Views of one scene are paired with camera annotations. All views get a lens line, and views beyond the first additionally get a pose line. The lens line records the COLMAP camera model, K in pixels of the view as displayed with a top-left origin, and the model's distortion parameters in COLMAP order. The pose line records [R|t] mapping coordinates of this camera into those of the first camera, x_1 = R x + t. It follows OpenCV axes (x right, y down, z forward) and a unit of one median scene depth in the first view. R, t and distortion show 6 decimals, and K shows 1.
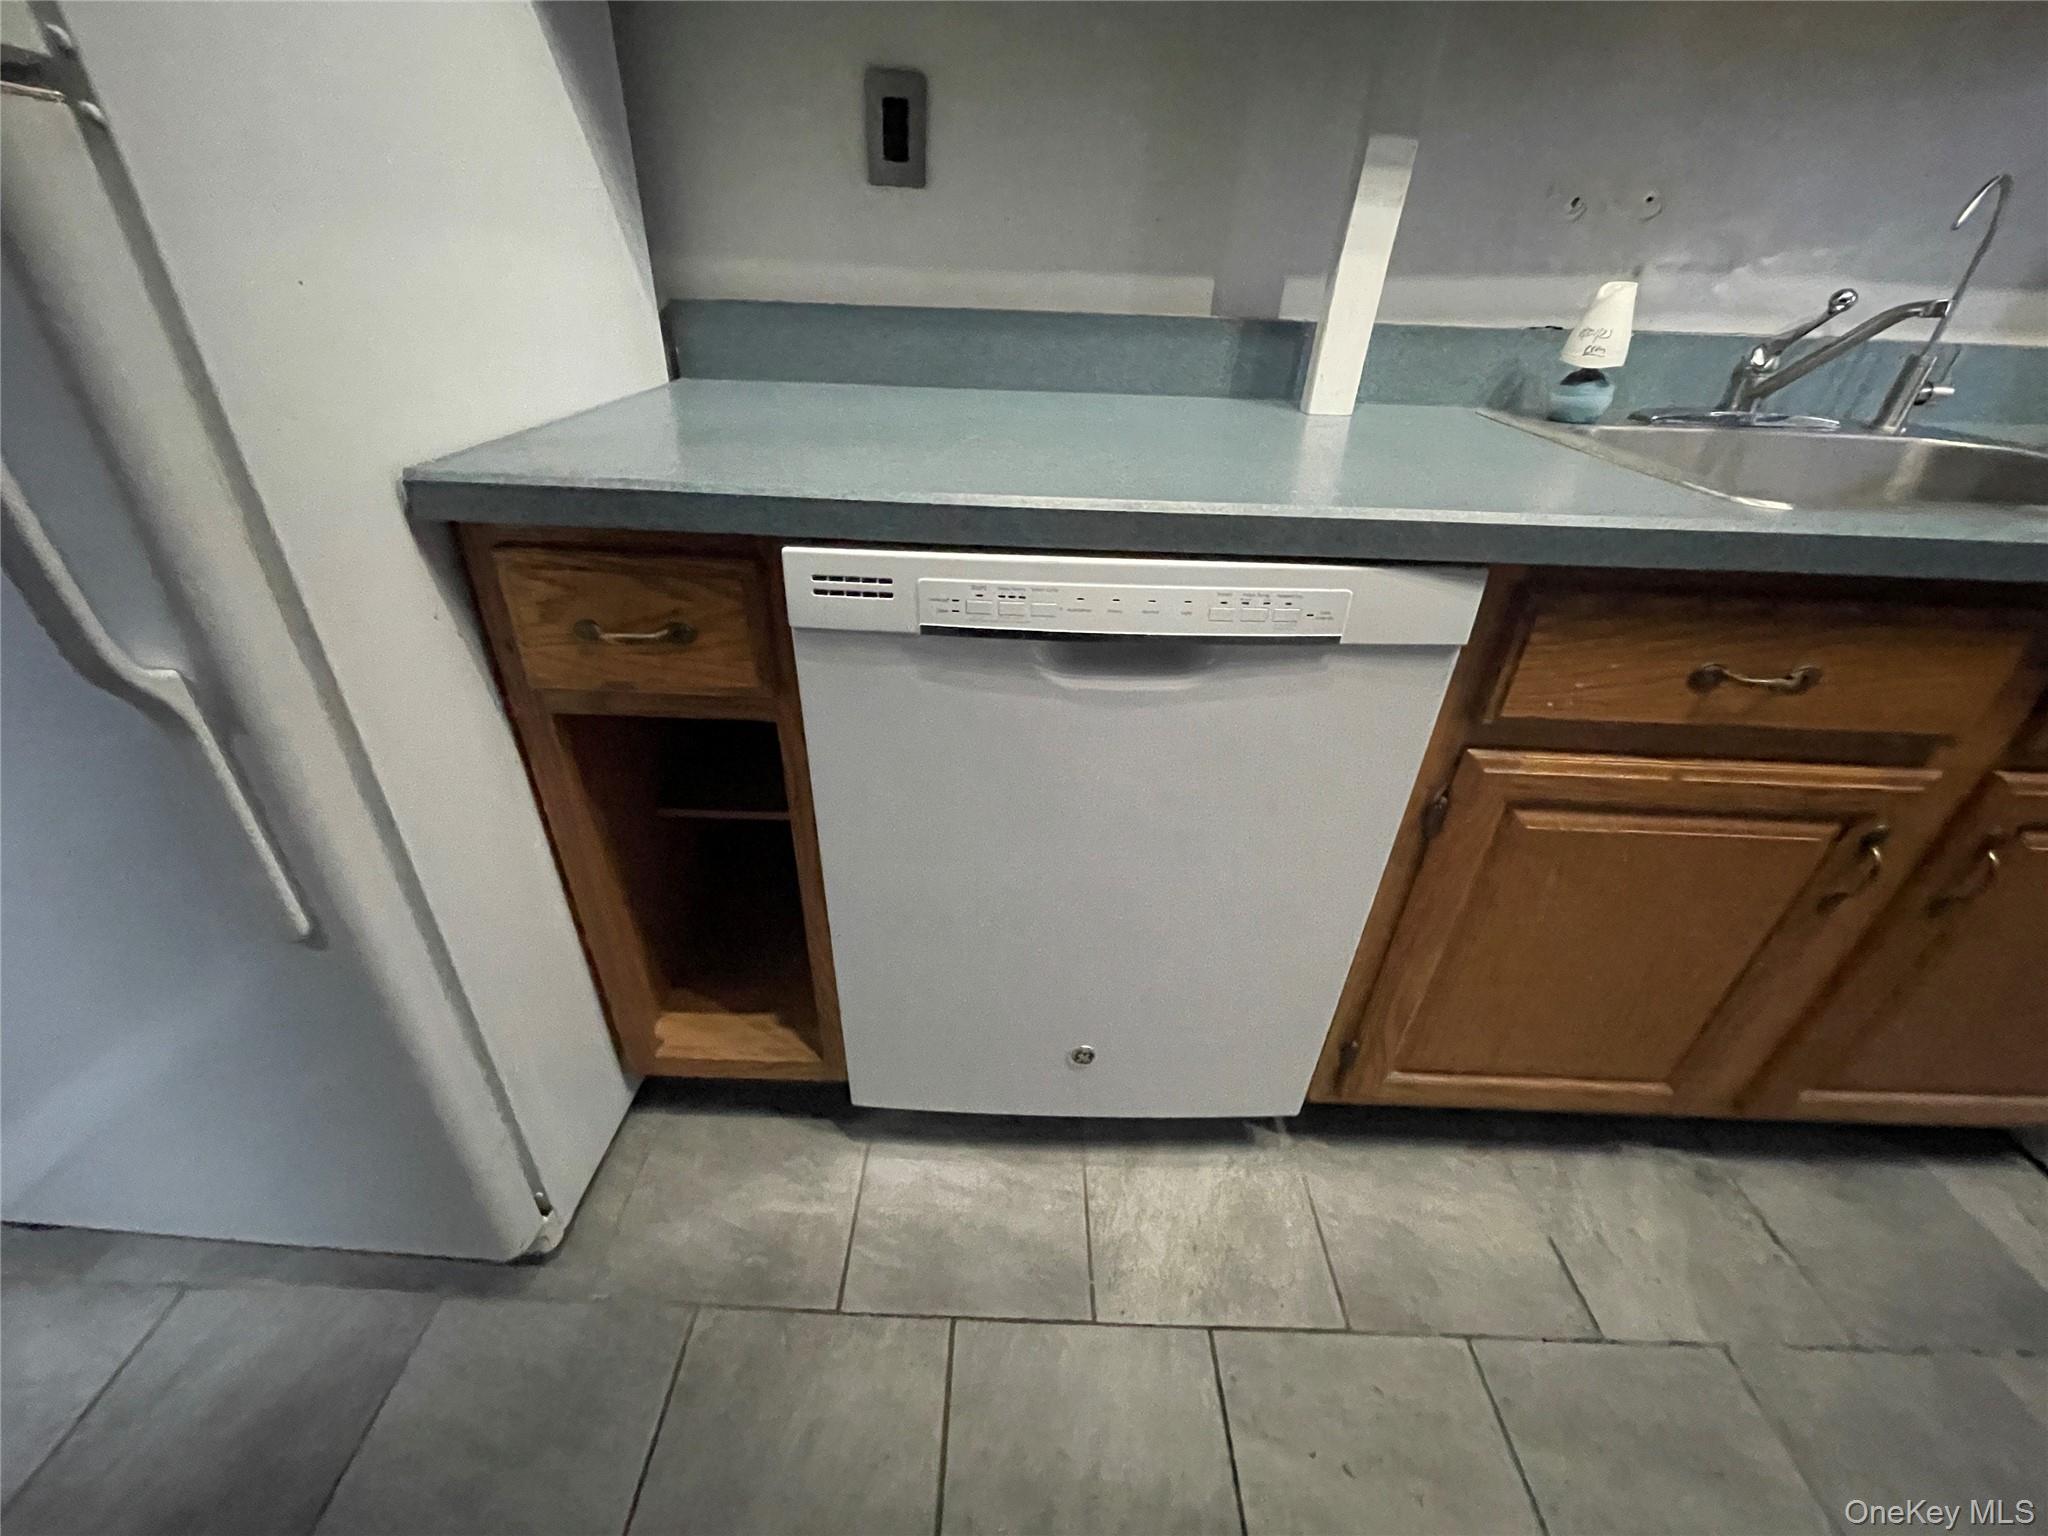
lens RADIAL K [[824.2, 0, 1011.1], [0, 824.2, 770.4], [0, 0, 1]] dist [-0.006209, -0.000299]
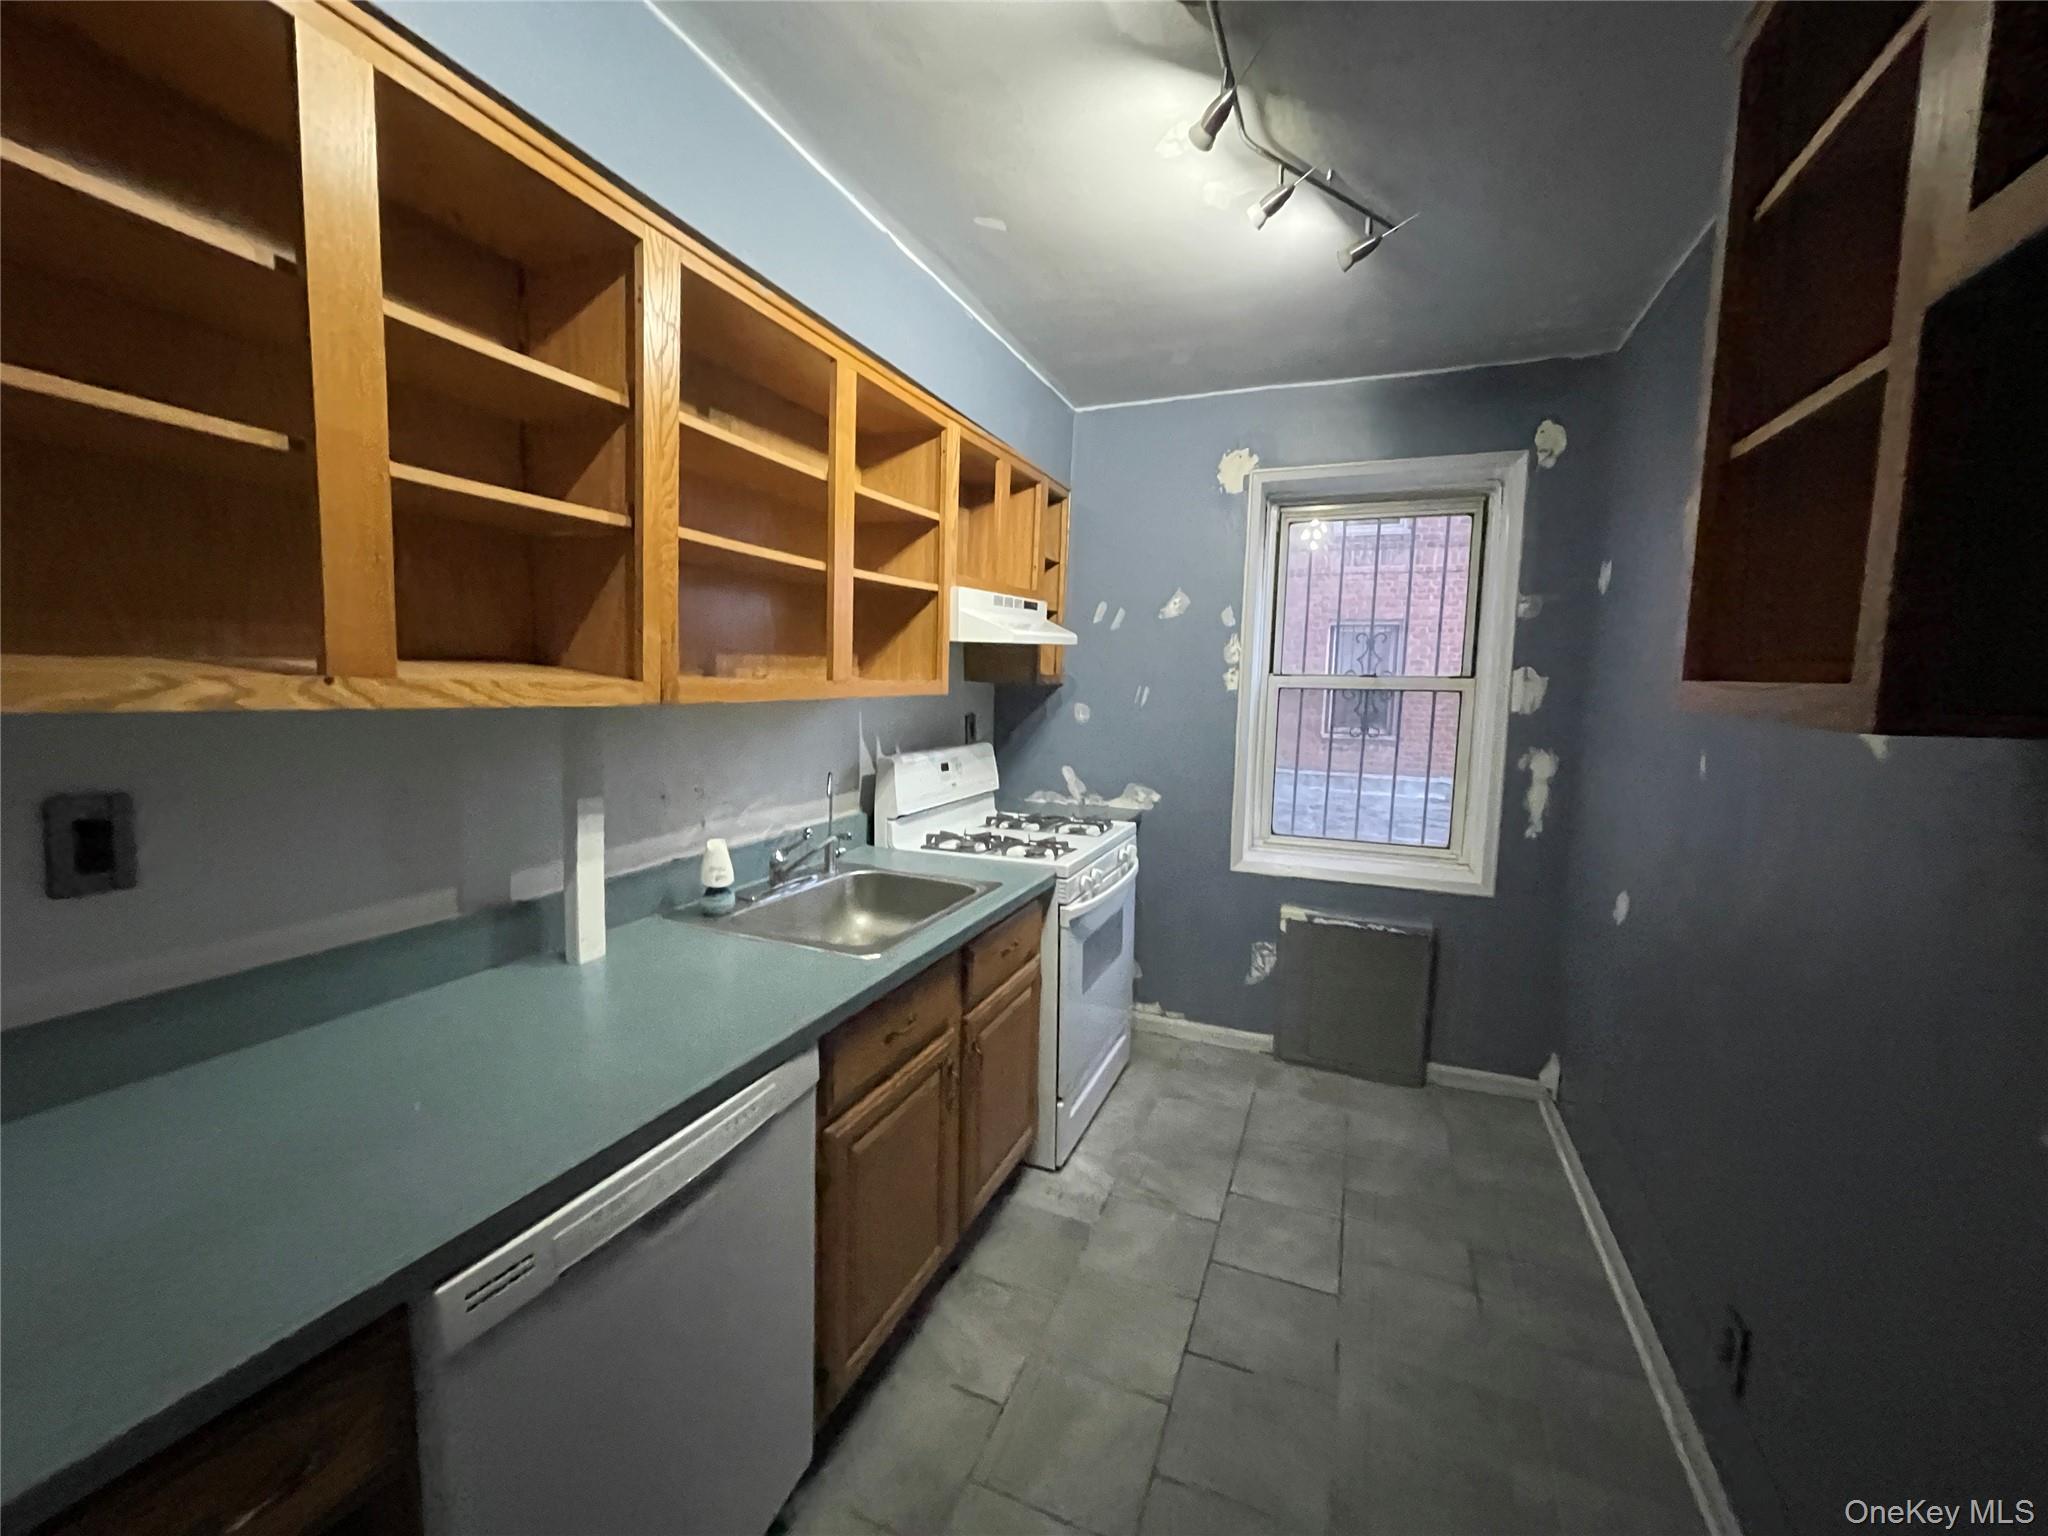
lens RADIAL K [[824.2, 0, 1011.1], [0, 824.2, 770.4], [0, 0, 1]] dist [-0.006209, -0.000299]
pose [[0.364925, -0.124068, 0.922733, -0.628648], [0.477560, 0.875716, -0.071121, -0.297537], [-0.799229, 0.466614, 0.378820, -0.241740]]
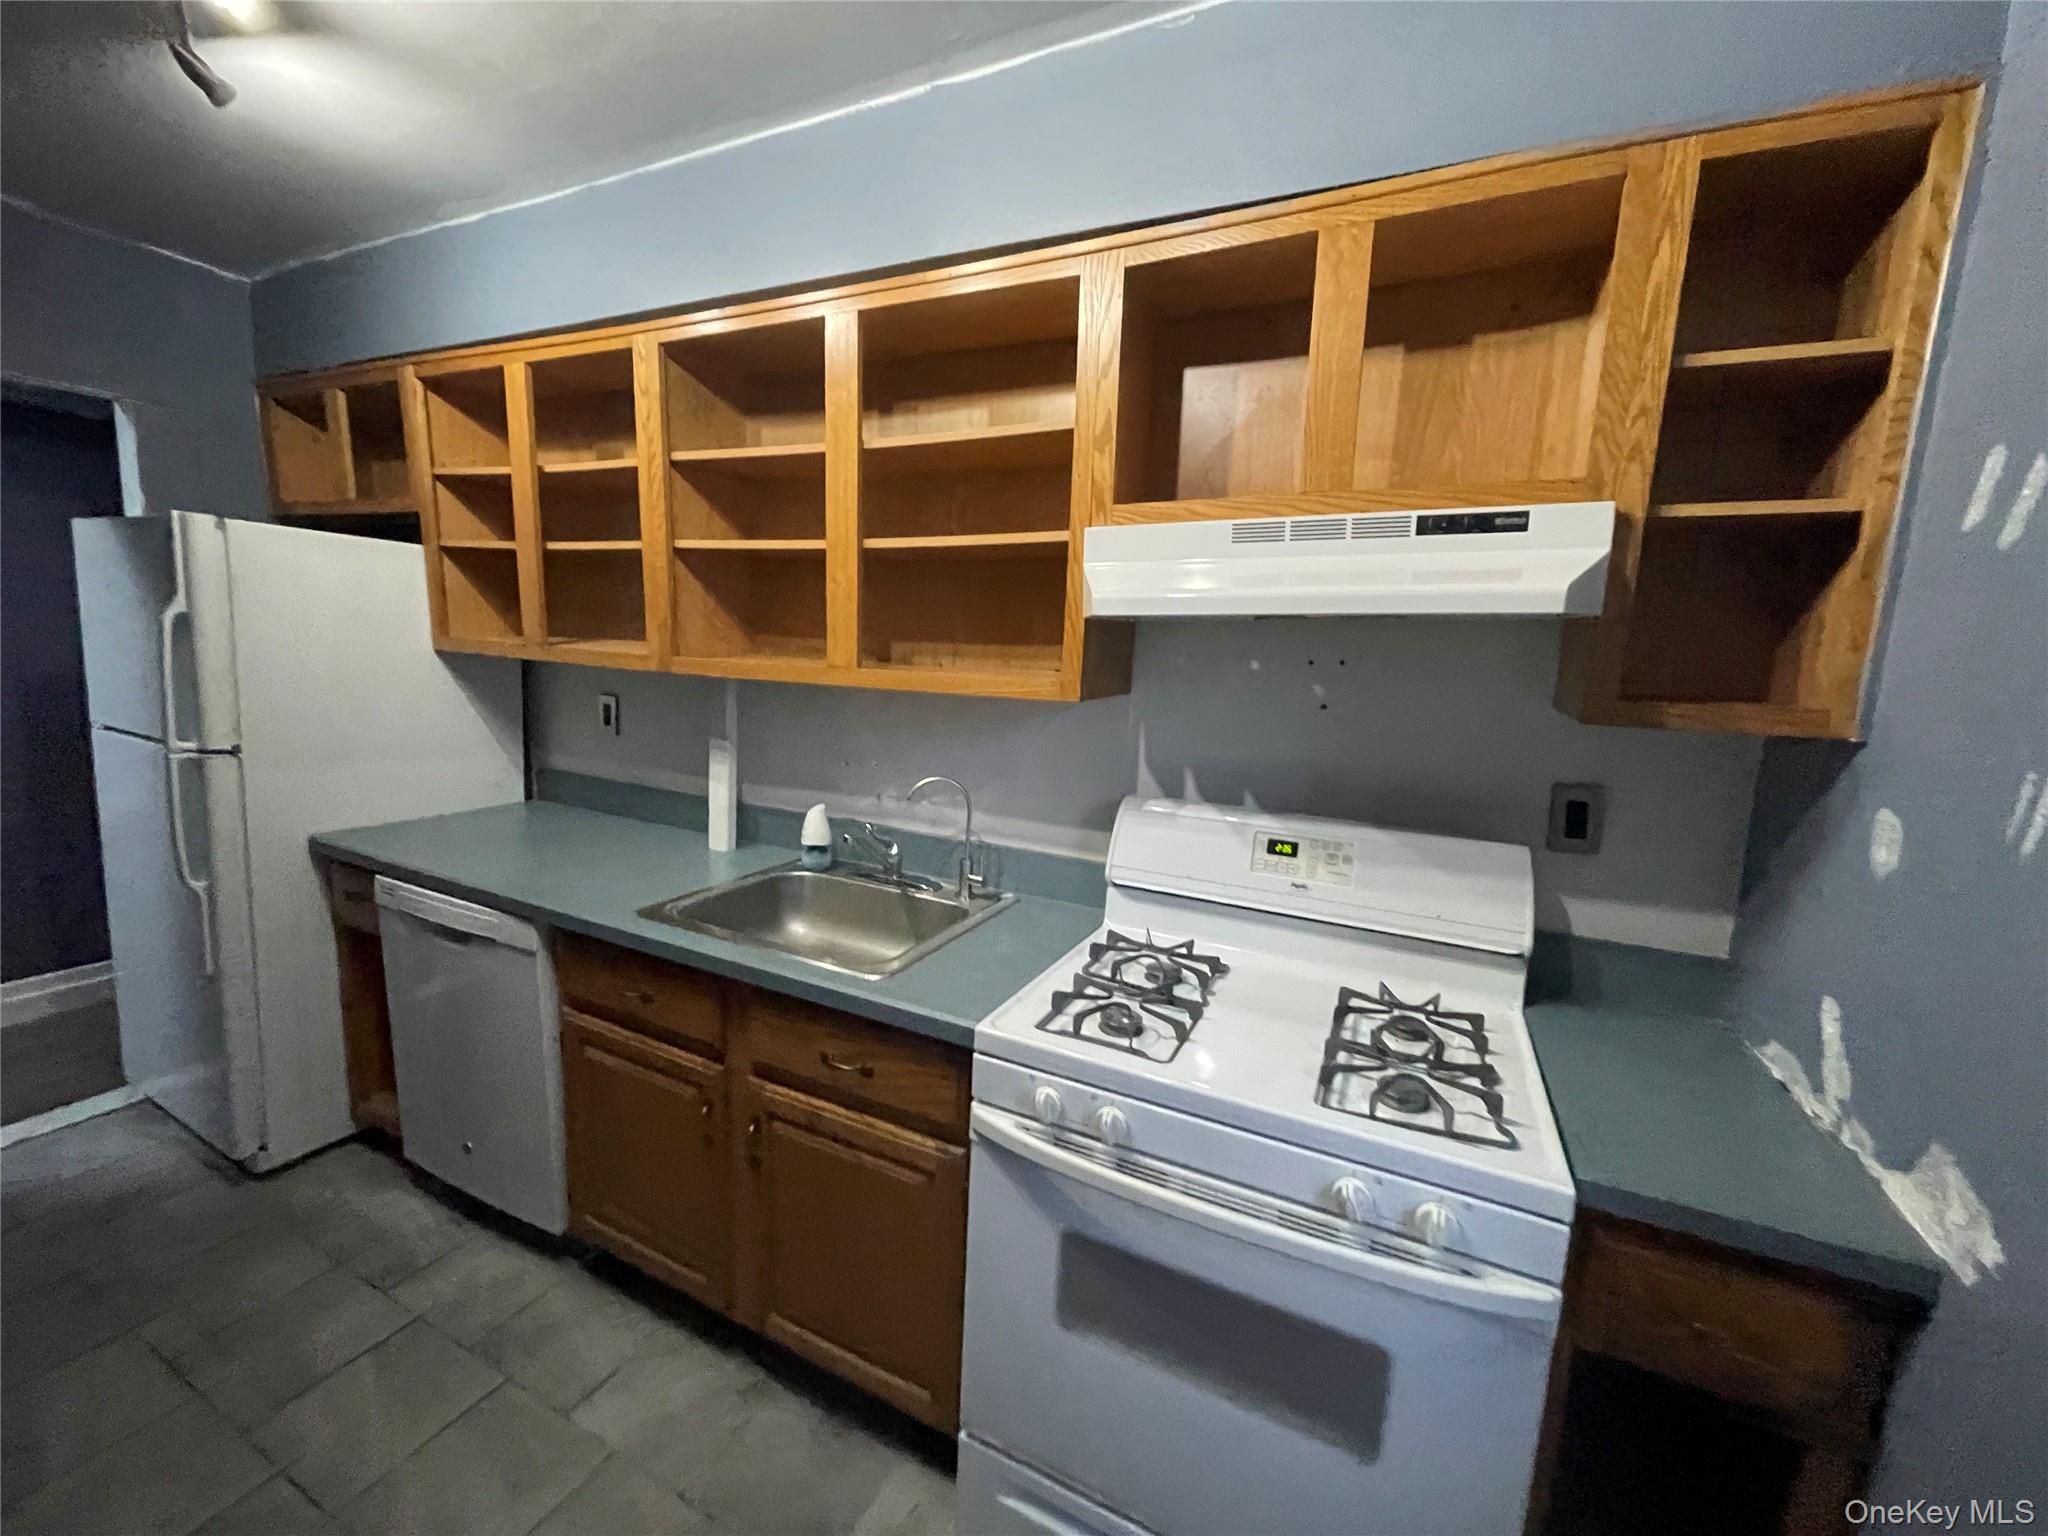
lens RADIAL K [[824.2, 0, 1011.1], [0, 824.2, 770.4], [0, 0, 1]] dist [-0.006209, -0.000299]
pose [[0.906781, 0.080327, -0.413879, 1.956742], [-0.240081, 0.905350, -0.350290, -0.088873], [0.346567, 0.417001, 0.840239, -0.536172]]
